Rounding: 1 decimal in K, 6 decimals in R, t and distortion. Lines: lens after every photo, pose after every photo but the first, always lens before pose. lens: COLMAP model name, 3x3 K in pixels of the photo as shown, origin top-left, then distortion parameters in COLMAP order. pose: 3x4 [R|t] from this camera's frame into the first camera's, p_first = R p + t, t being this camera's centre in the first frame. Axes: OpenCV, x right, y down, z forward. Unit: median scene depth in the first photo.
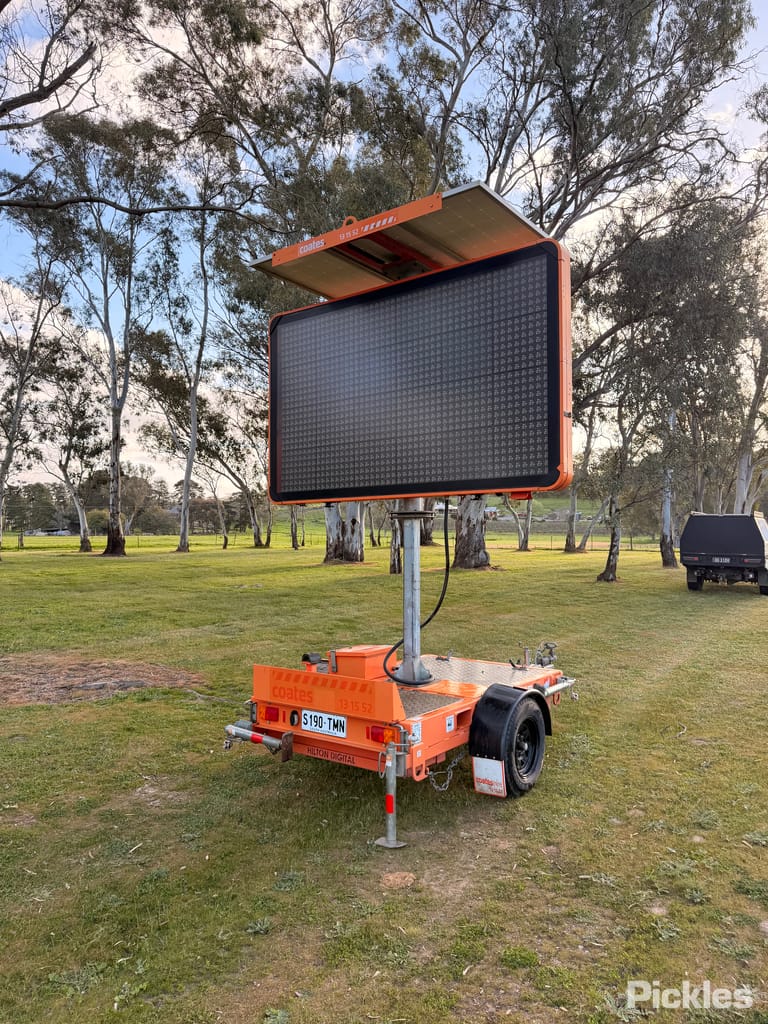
lens RADIAL K [[720.5, 0, 373.7], [0, 720.5, 503.0], [0, 0, 1]] dist [0.047565, -0.056459]
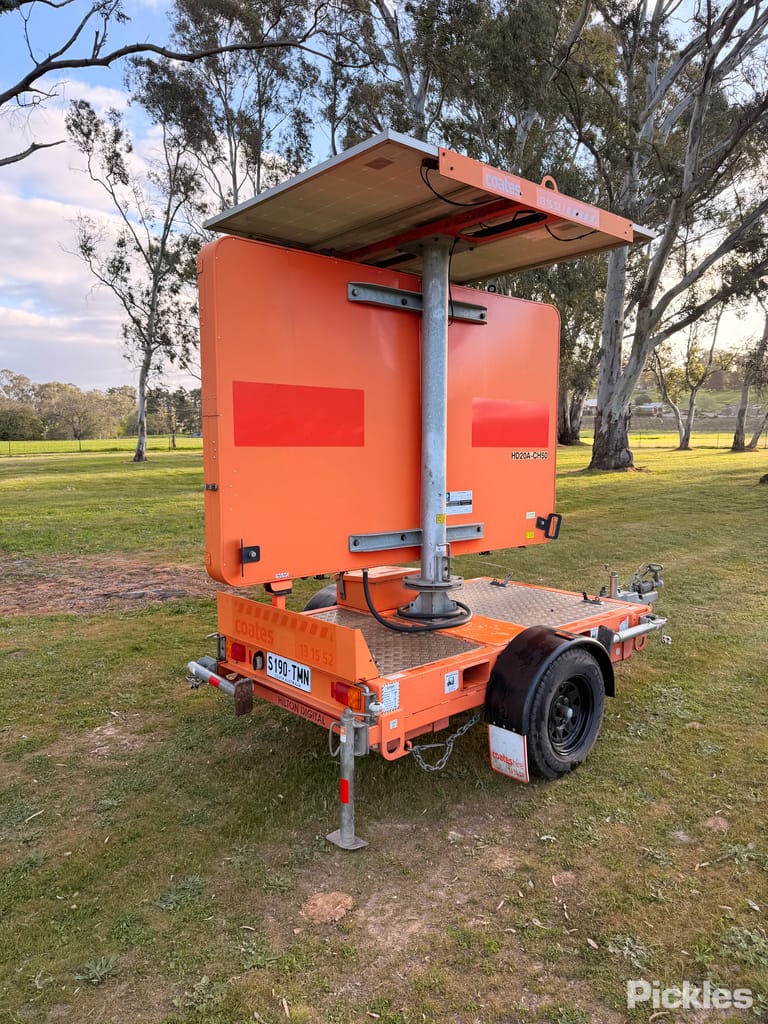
lens RADIAL K [[720.5, 0, 379.7], [0, 720.5, 514.5], [0, 0, 1]] dist [0.047565, -0.056459]
pose [[0.979942, 0.014536, -0.198754, 0.090530], [0.015980, 0.988393, 0.151078, 0.014017], [0.198643, -0.151224, 0.968335, 0.157641]]
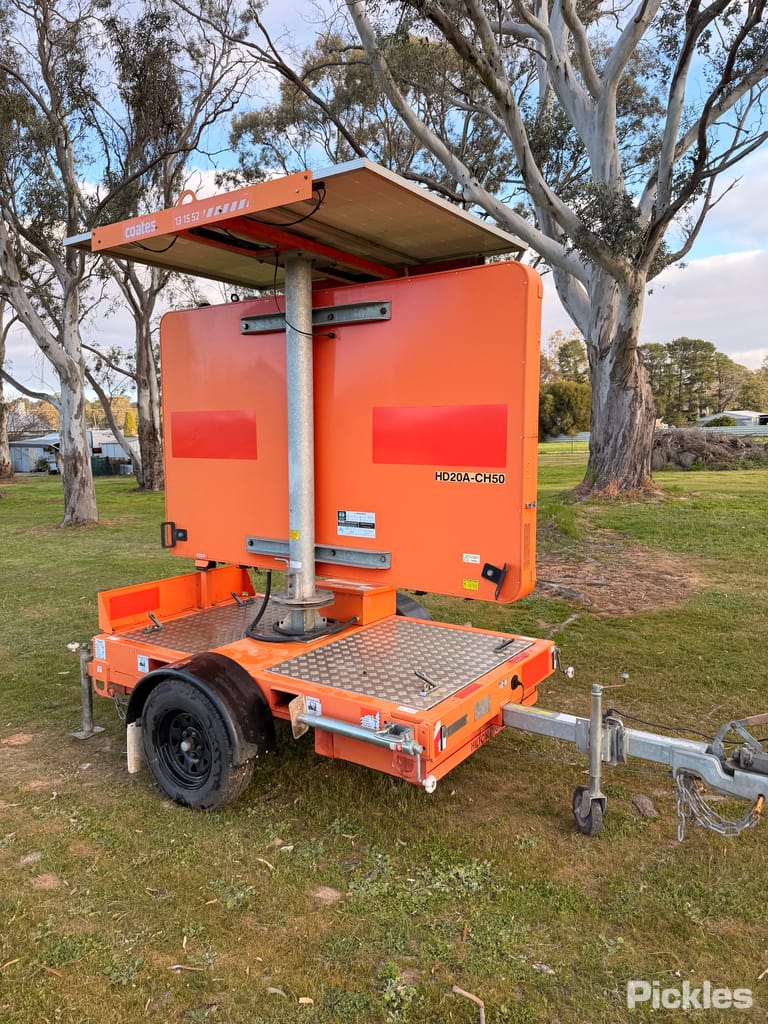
lens RADIAL K [[720.5, 0, 384.5], [0, 720.5, 501.5], [0, 0, 1]] dist [0.047565, -0.056459]
pose [[0.043217, 0.092732, -0.994753, 0.490803], [0.064884, 0.993320, 0.095417, 0.025944], [0.996957, -0.068667, 0.036911, 0.649997]]
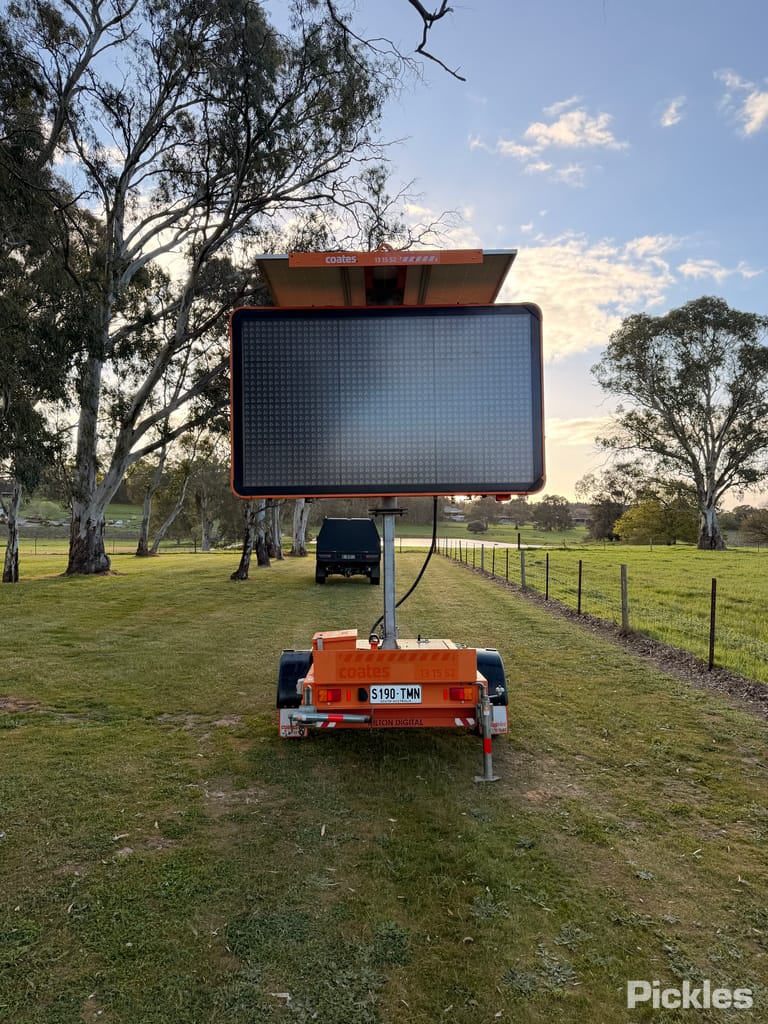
lens RADIAL K [[720.5, 0, 380.0], [0, 720.5, 509.3], [0, 0, 1]] dist [0.047565, -0.056459]
pose [[0.791410, 0.019864, 0.610963, -0.404578], [-0.020948, 0.999766, -0.005369, 0.012172], [-0.610926, -0.008549, 0.791641, 0.066110]]
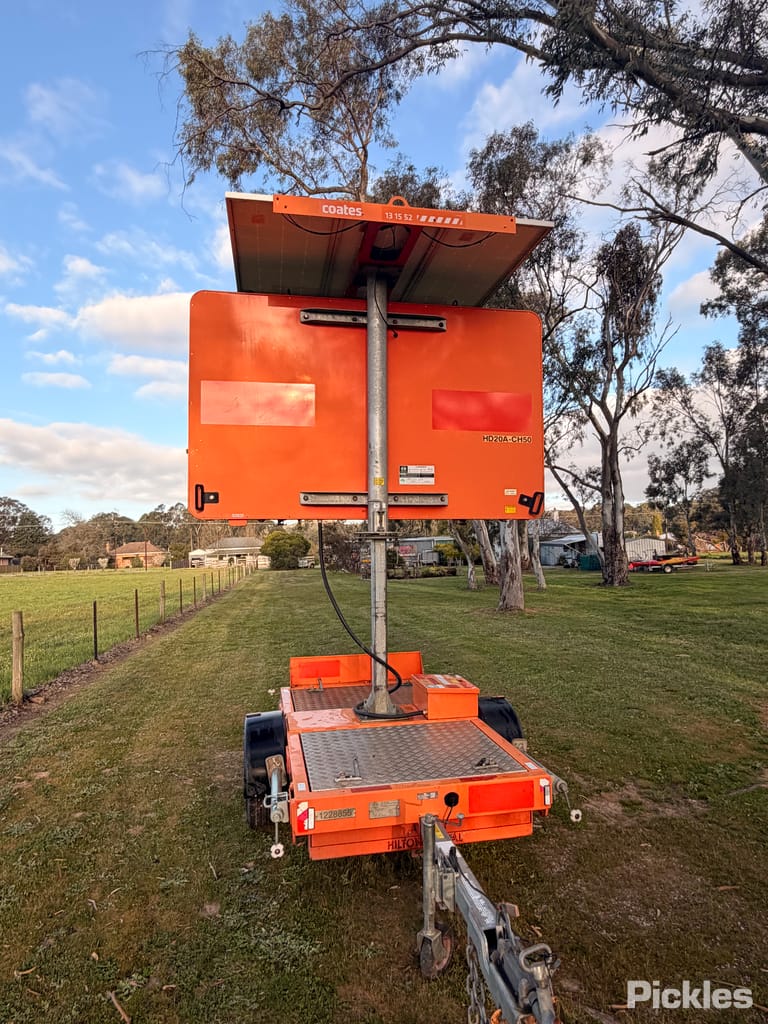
lens RADIAL K [[608.8, 0, 377.8], [0, 608.8, 509.3], [0, 0, 1]] dist [-0.003497, 0.006238]
pose [[-0.667763, -0.028814, -0.743816, 0.394880], [0.052955, 0.994880, -0.086080, 0.032086], [0.742488, -0.096870, -0.662818, 0.941541]]
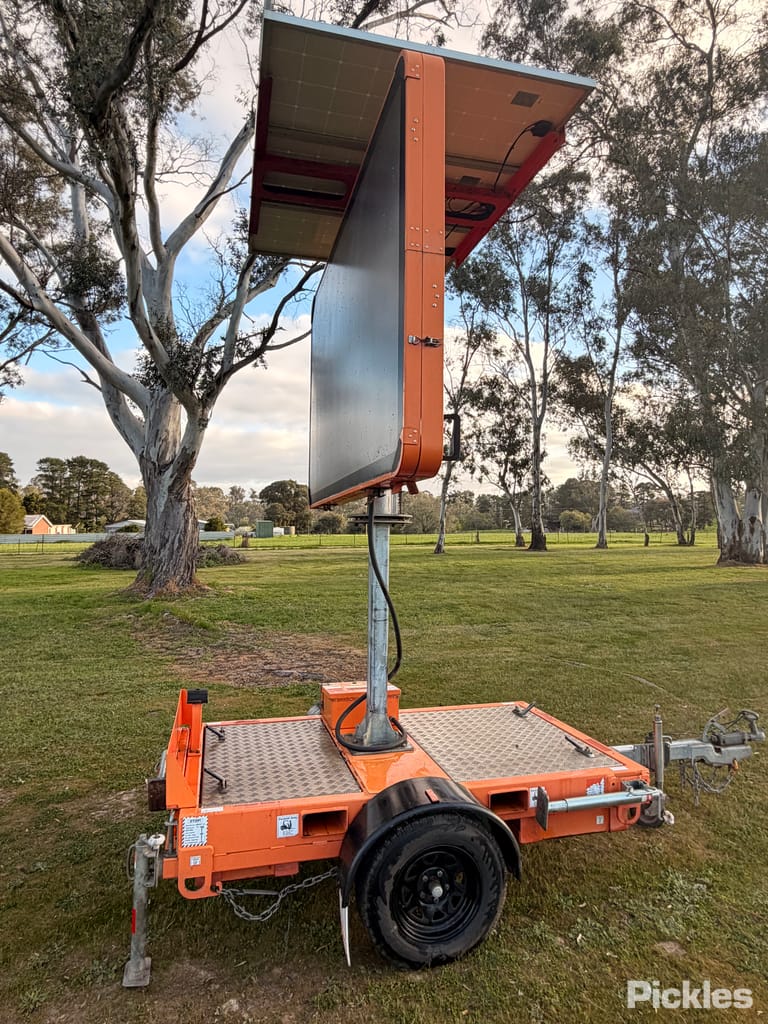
lens RADIAL K [[608.8, 0, 378.3], [0, 608.8, 512.5], [0, 0, 1]] dist [-0.003497, 0.006238]
pose [[0.782025, -0.019308, -0.622947, 0.275445], [0.026968, 0.999632, 0.002871, 0.004885], [0.622663, -0.019045, 0.782259, 0.312429]]
